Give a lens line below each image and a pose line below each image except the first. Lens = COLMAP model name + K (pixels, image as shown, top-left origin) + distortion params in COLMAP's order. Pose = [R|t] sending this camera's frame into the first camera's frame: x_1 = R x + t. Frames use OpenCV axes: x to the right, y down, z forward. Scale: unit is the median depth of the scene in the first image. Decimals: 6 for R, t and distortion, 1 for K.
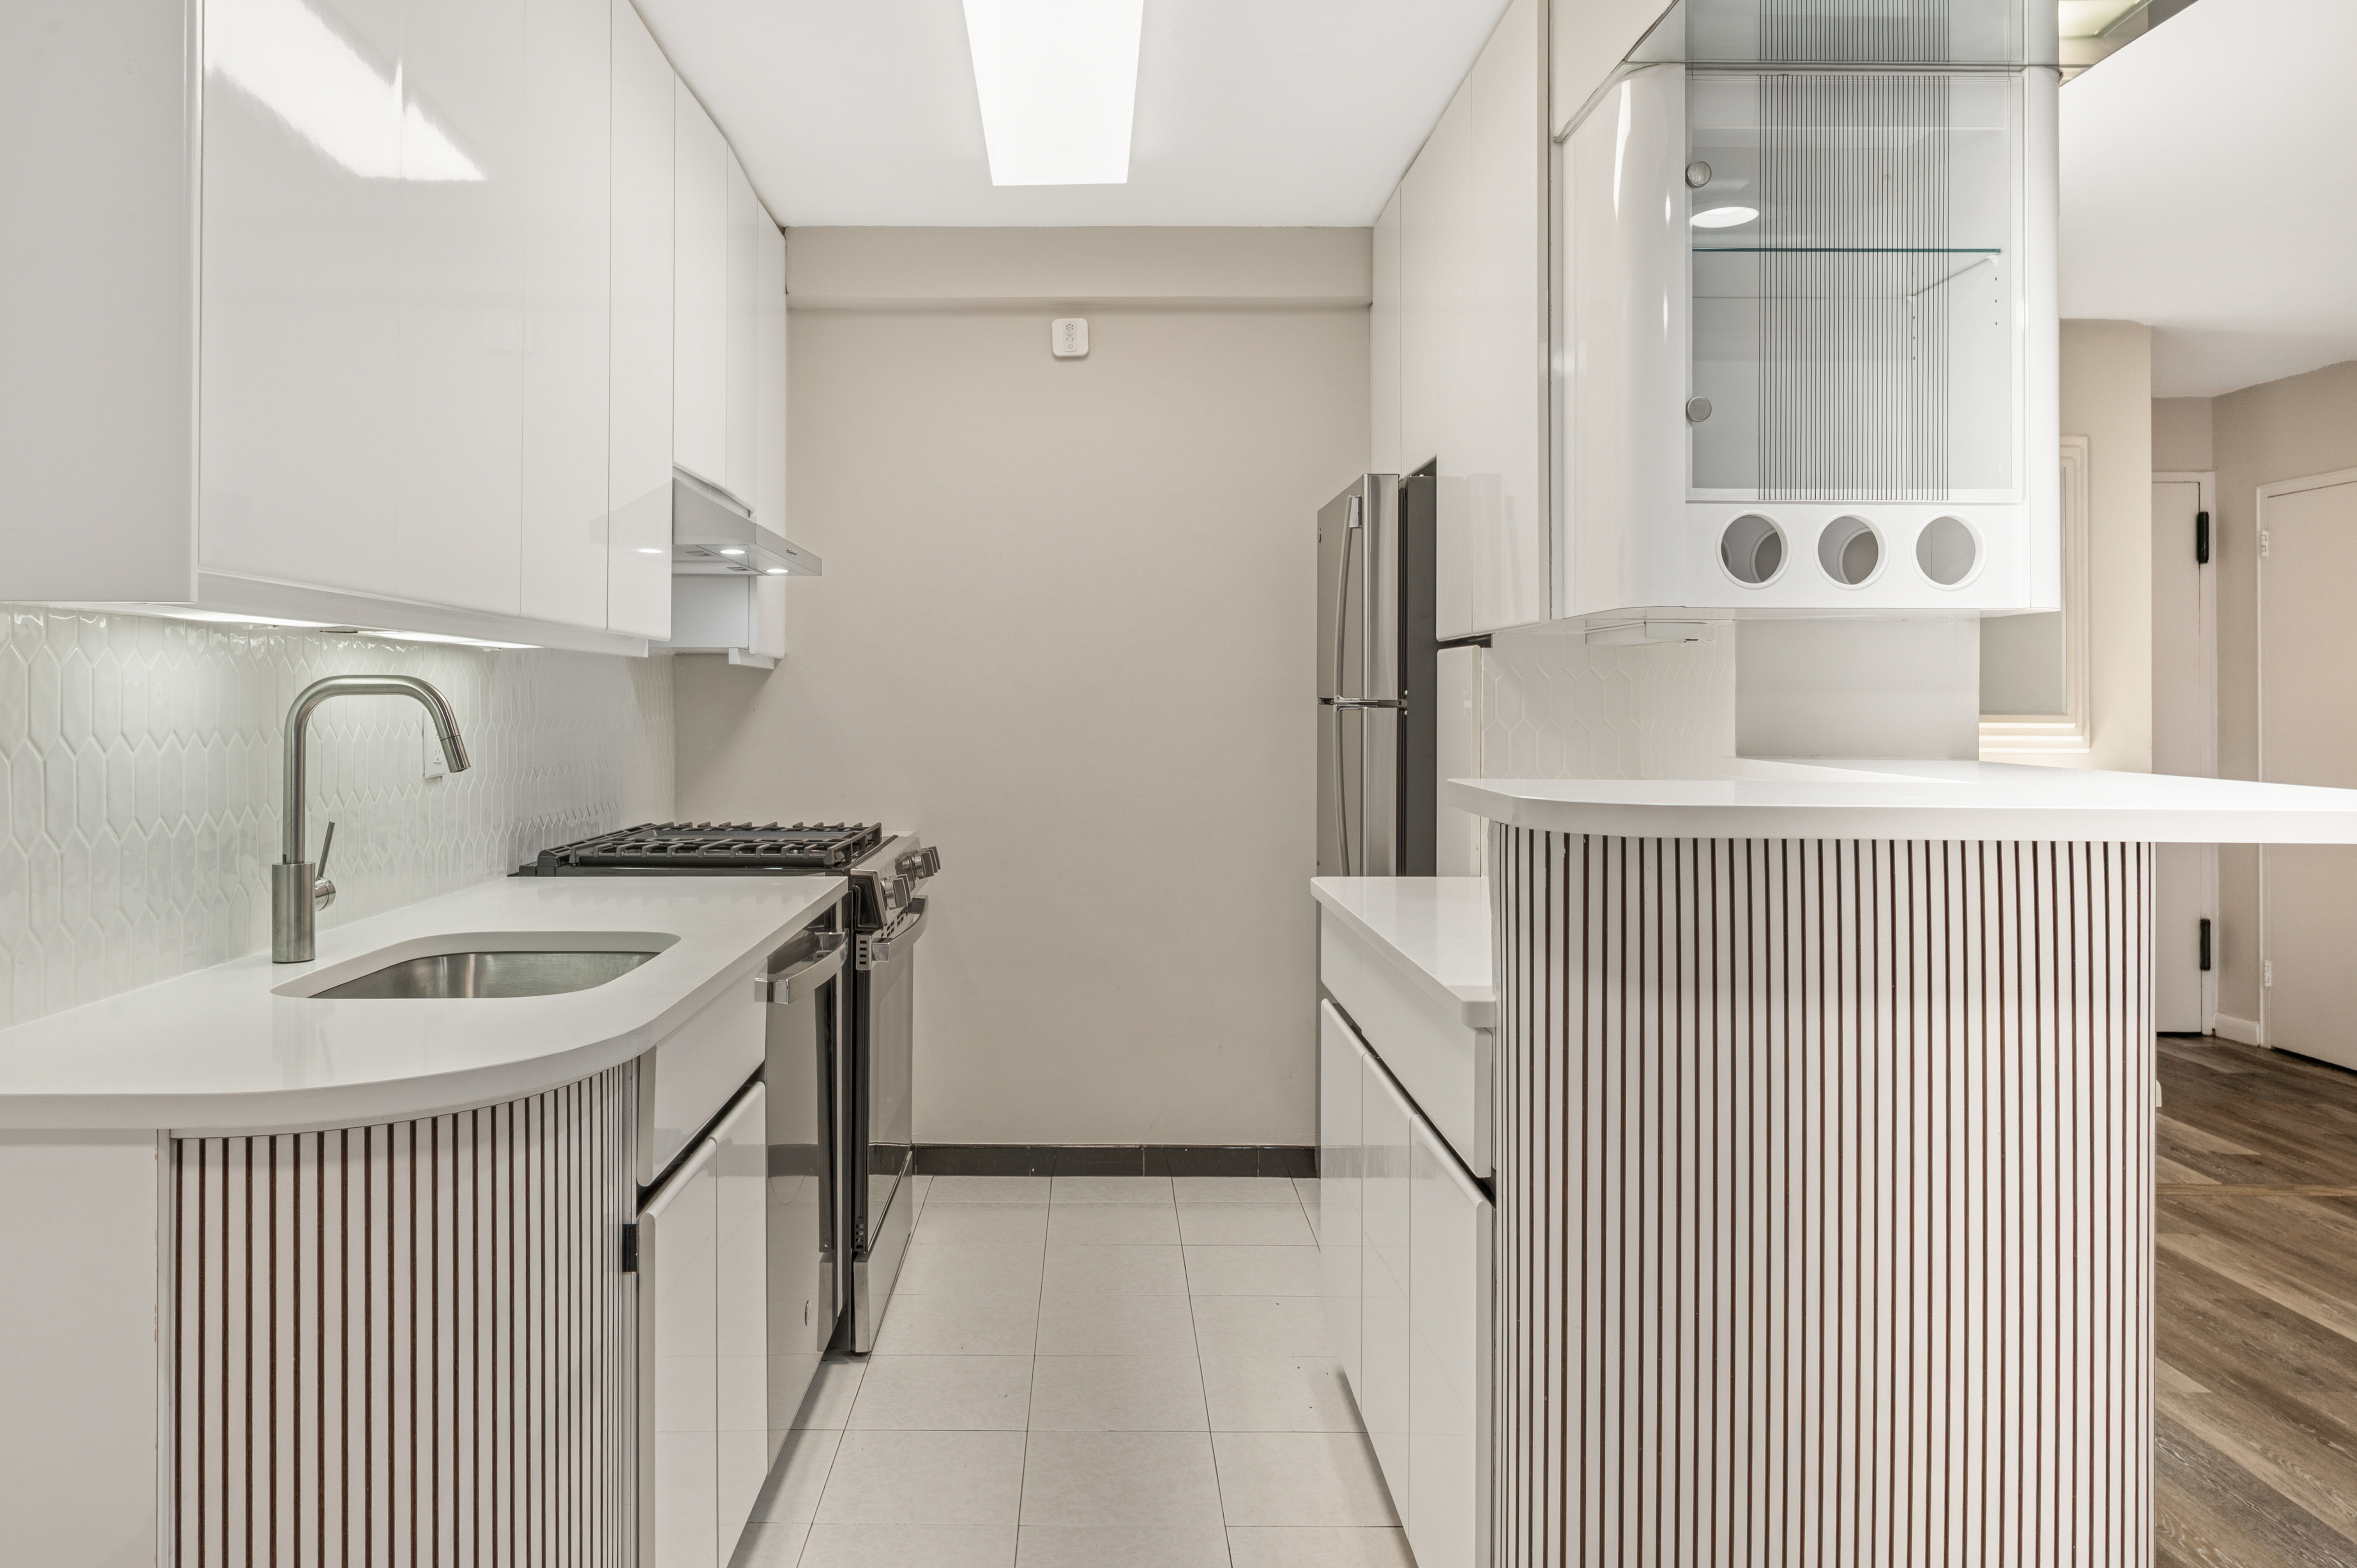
lens RADIAL K [[1633.7, 0, 1219.4], [0, 1633.7, 785.2], [0, 0, 1]] dist [-0.004230, -0.091308]
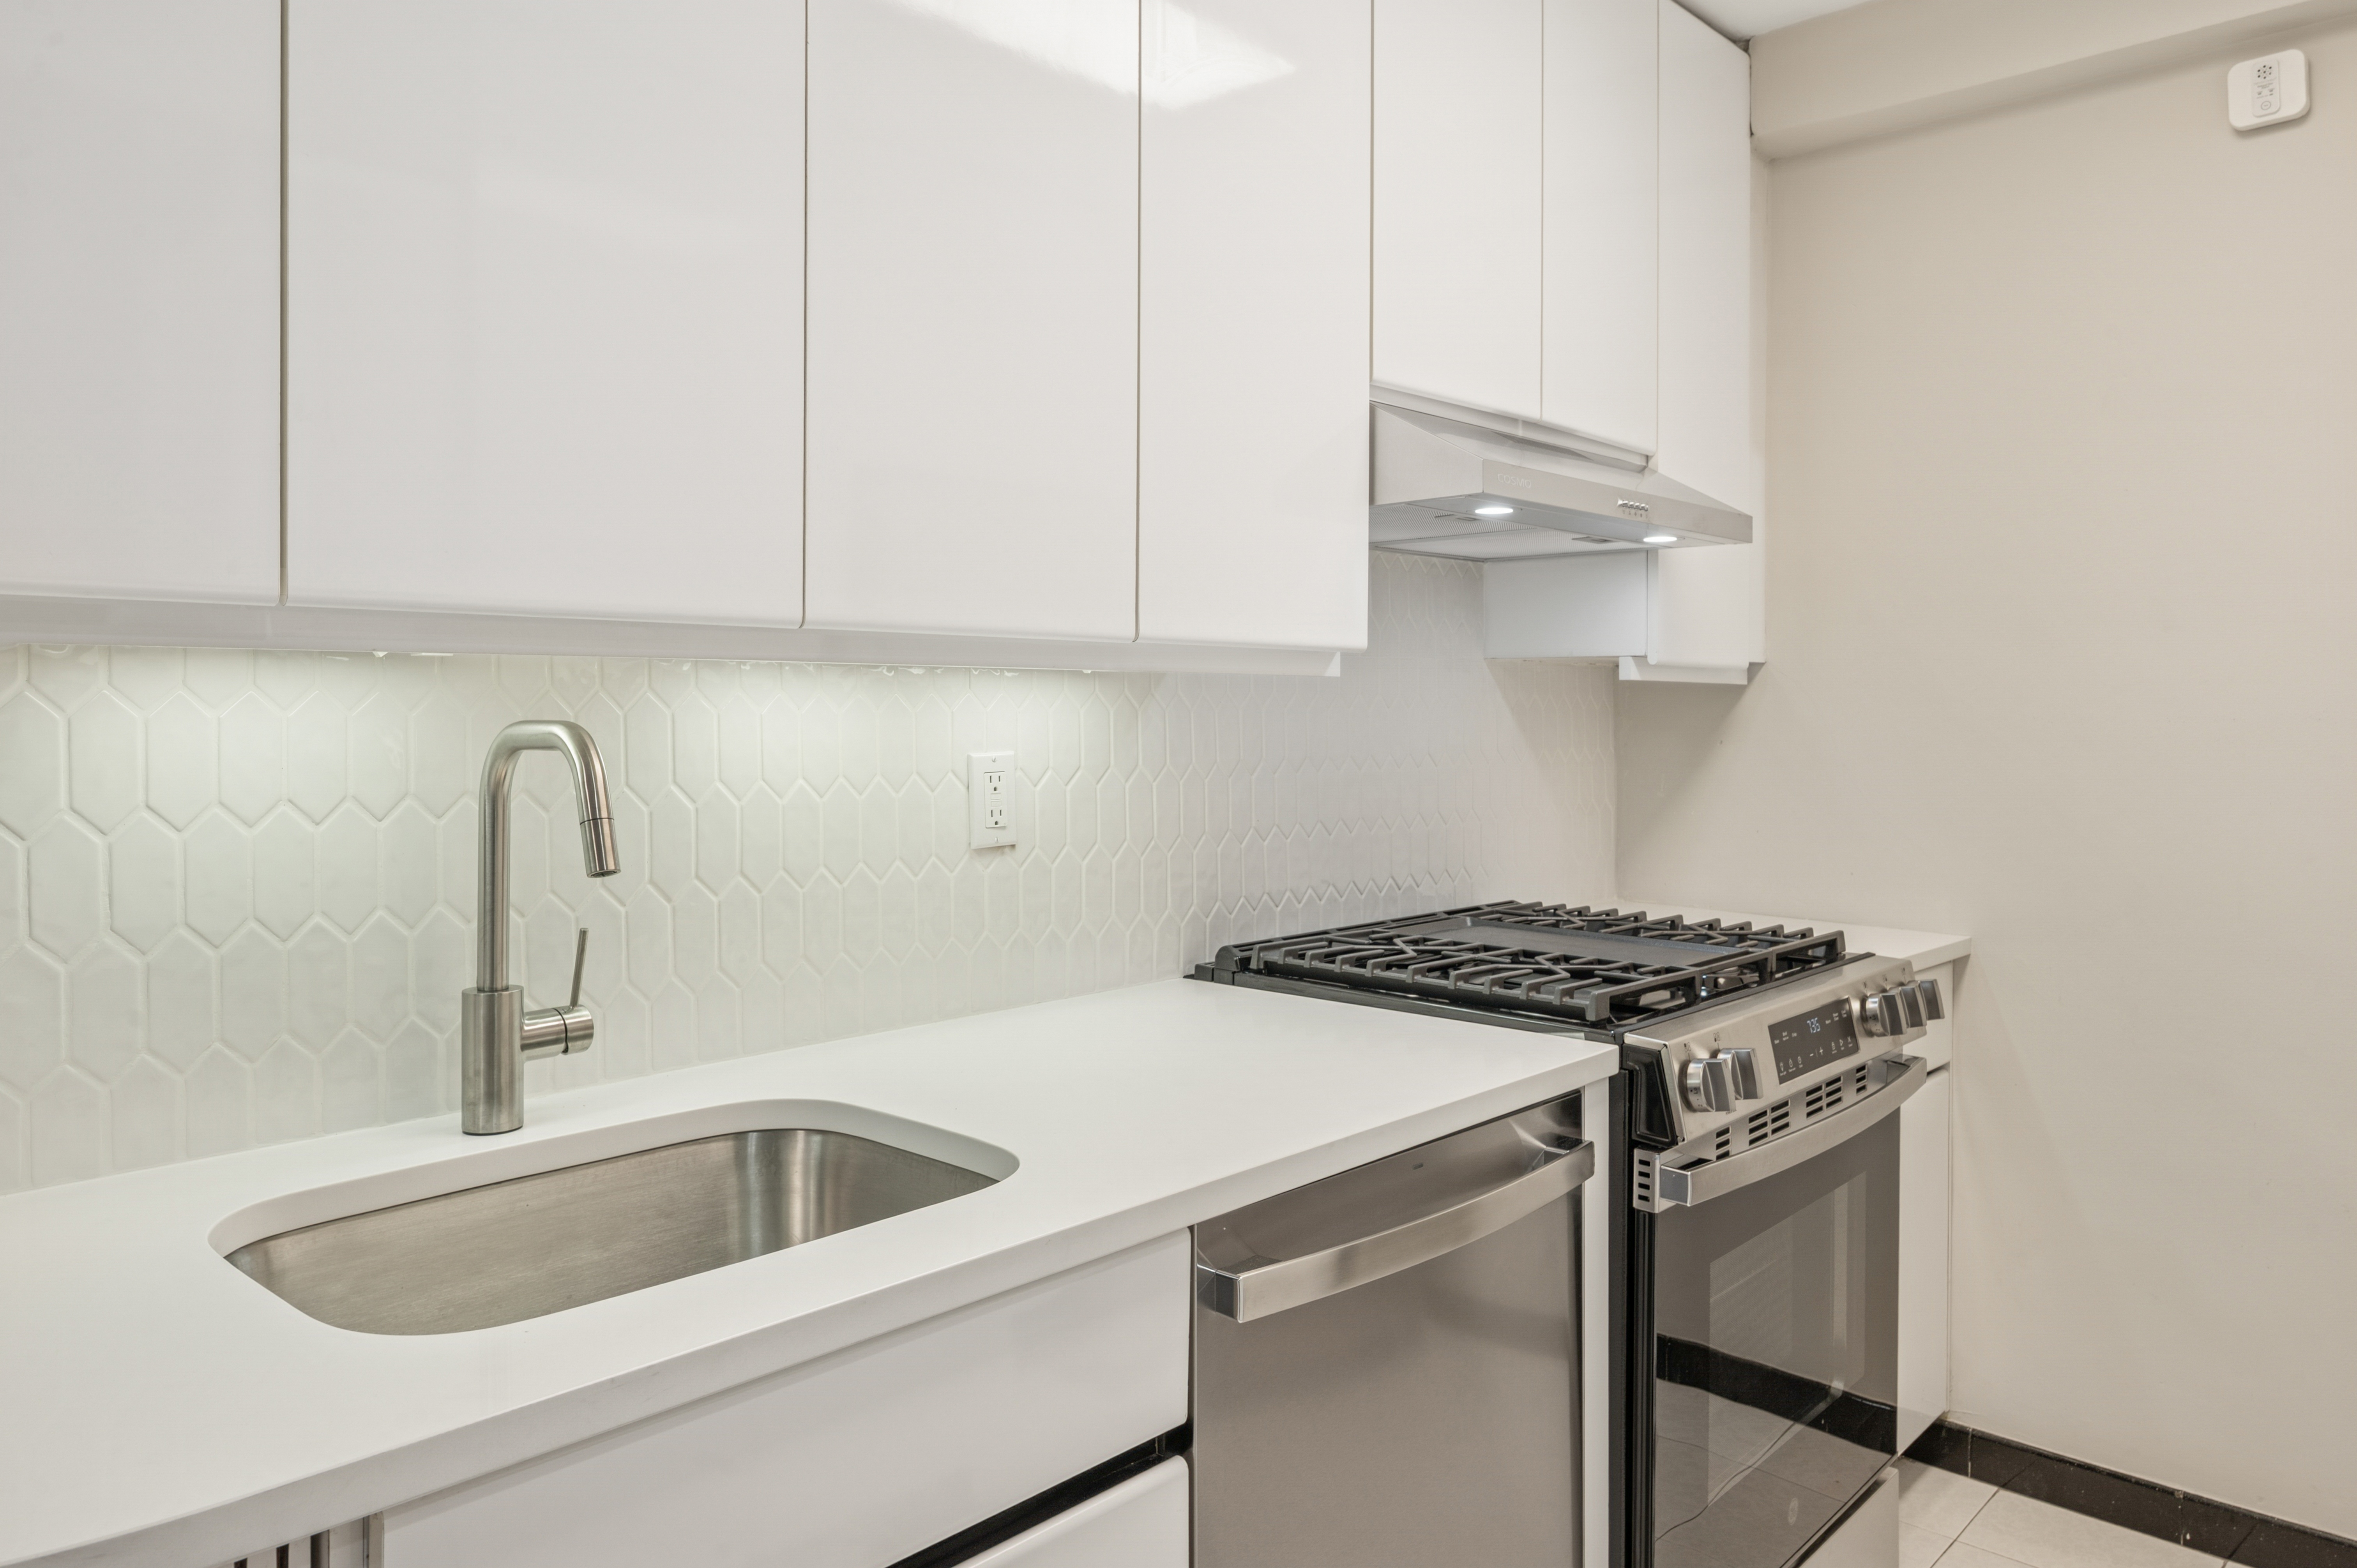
lens RADIAL K [[1596.9, 0, 1173.4], [0, 1596.9, 717.0], [0, 0, 1]] dist [-0.000957, -0.000895]
pose [[0.674555, 0.003730, -0.738215, 0.084256], [-0.035643, 0.998986, -0.027523, -0.039301], [0.737364, 0.044878, 0.674004, 0.488534]]
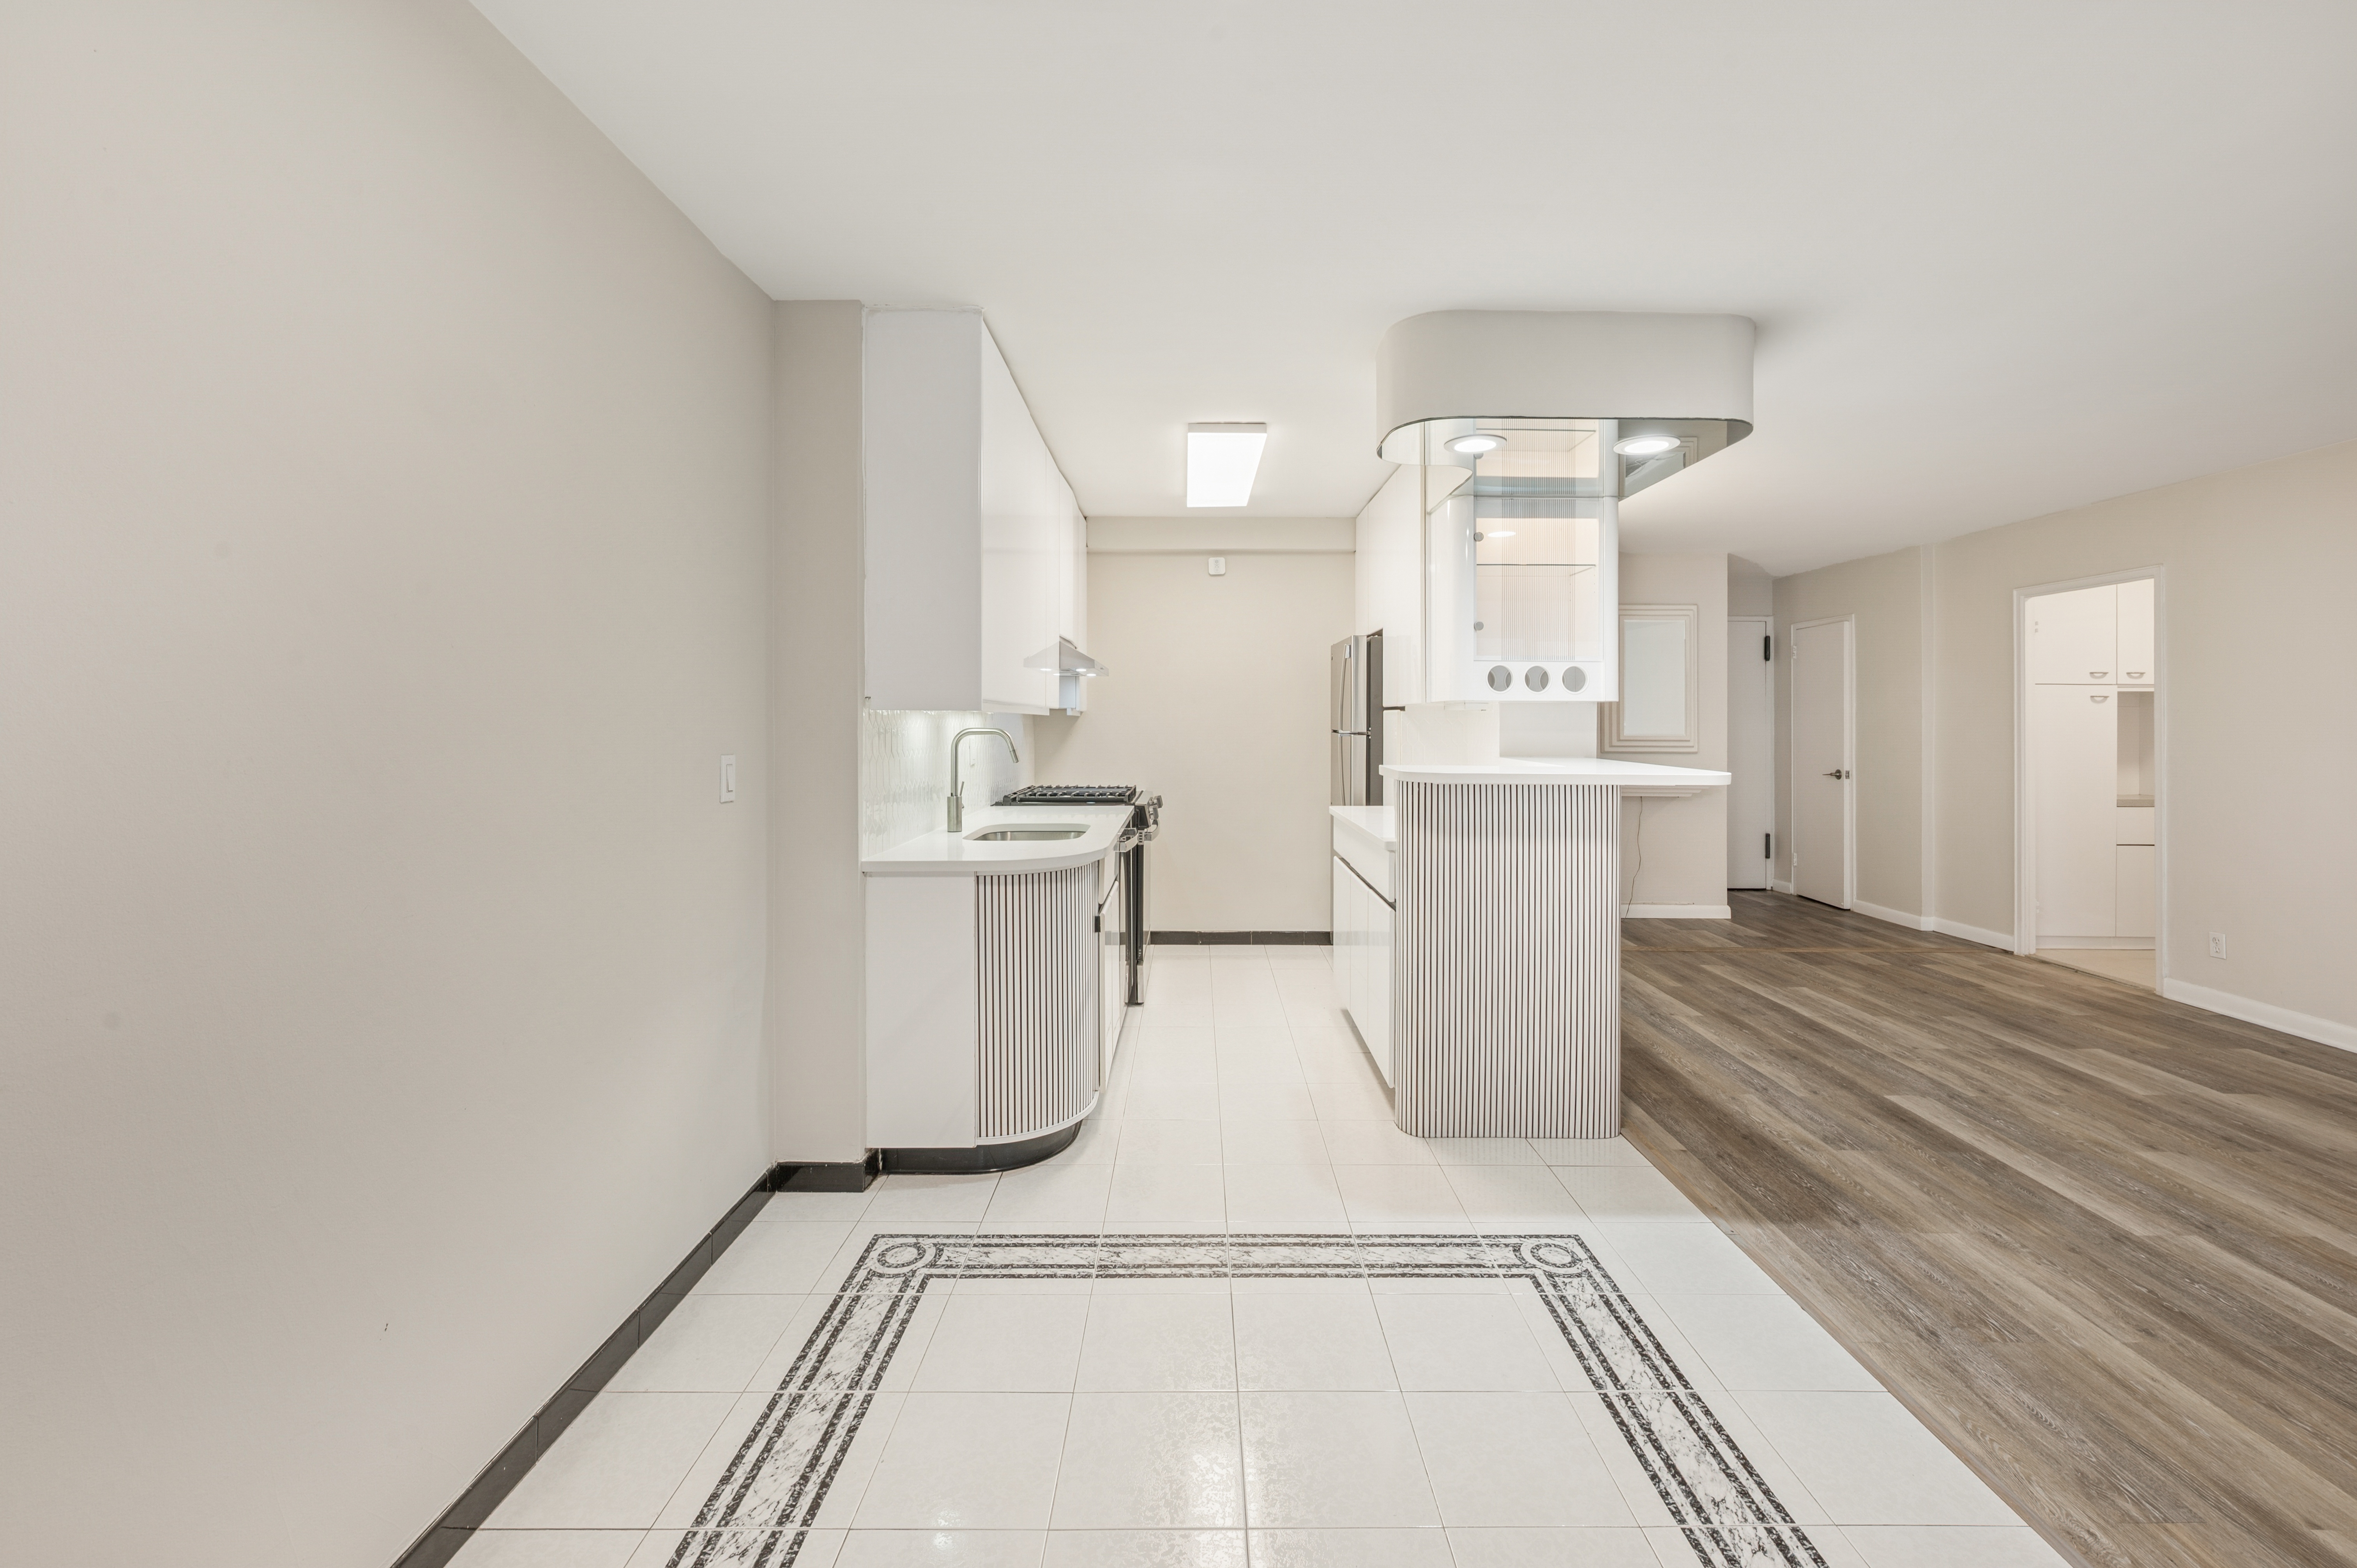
lens RADIAL K [[968.0, 0, 1188.5], [0, 968.0, 734.5], [0, 0, 1]] dist [-0.000952, -0.000139]
pose [[0.996785, -0.001045, -0.080117, -0.034546], [-0.002004, 0.999277, -0.037967, 0.005021], [0.080099, 0.038005, 0.996062, -0.411682]]
